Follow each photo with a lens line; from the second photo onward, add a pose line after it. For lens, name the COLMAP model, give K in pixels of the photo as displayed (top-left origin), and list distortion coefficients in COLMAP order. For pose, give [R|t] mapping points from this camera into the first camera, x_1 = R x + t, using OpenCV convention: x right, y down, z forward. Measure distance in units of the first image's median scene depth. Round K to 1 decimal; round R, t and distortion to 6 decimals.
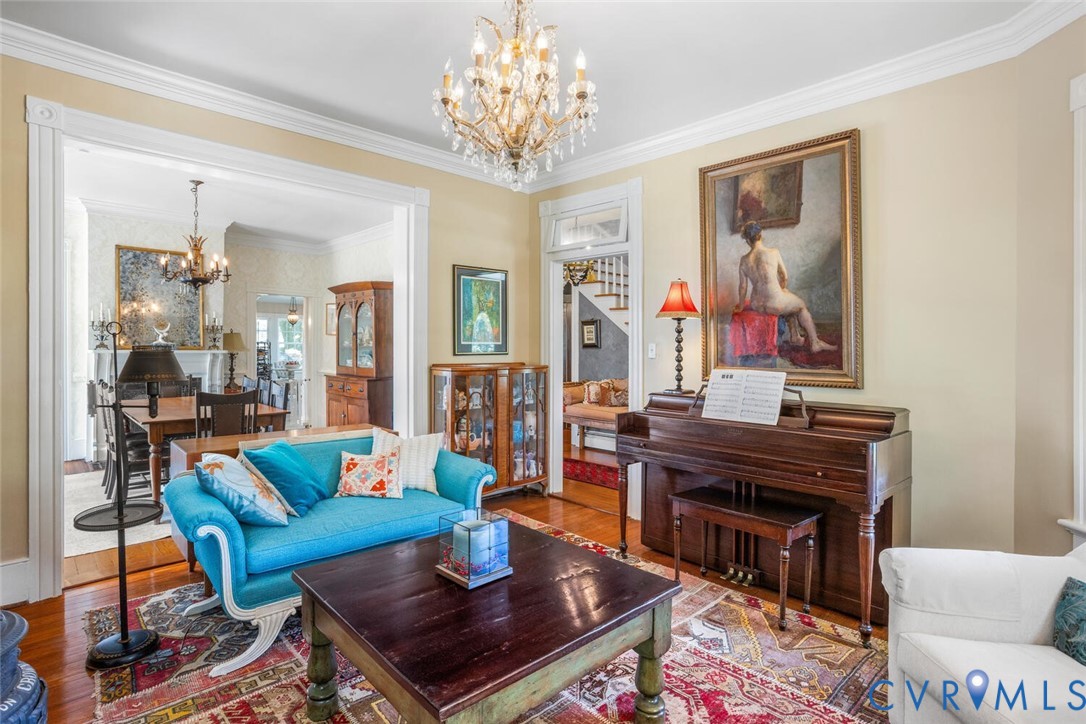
lens RADIAL K [[545.5, 0, 543.2], [0, 545.5, 354.0], [0, 0, 1]] dist [0.001812, 0.001211]
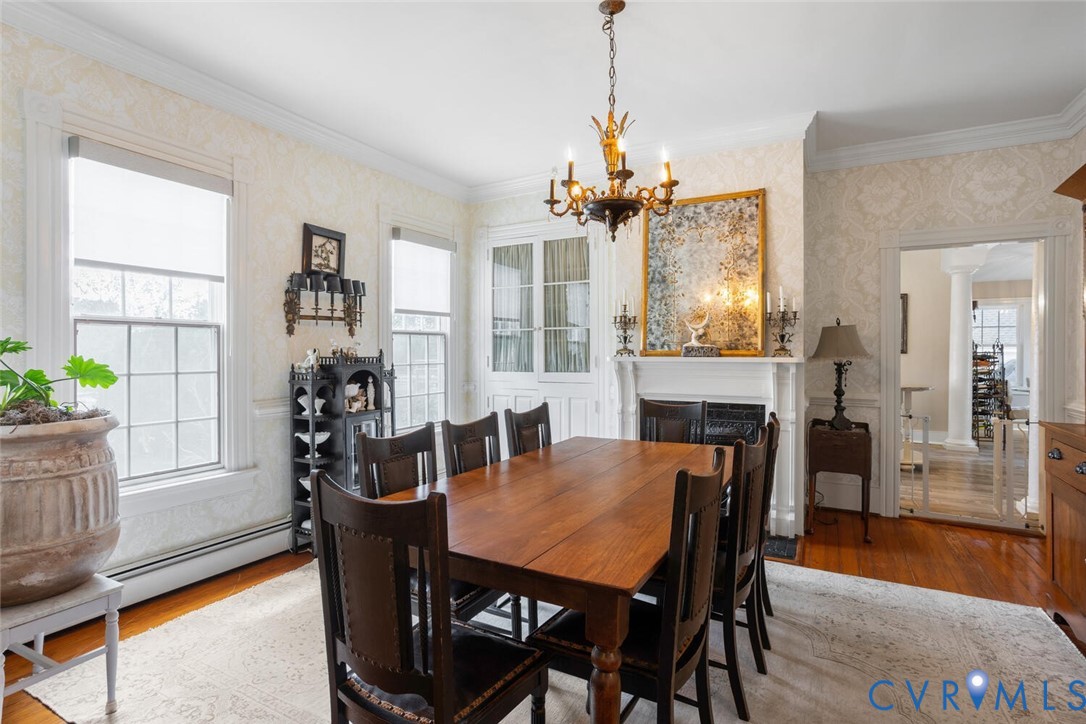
lens RADIAL K [[545.5, 0, 543.4], [0, 545.5, 358.4], [0, 0, 1]] dist [0.001812, 0.001211]
pose [[0.290517, 0.001648, -0.956868, -0.146653], [-0.007242, 0.999974, -0.000477, -0.003471], [0.956842, 0.007068, 0.290521, 0.620433]]
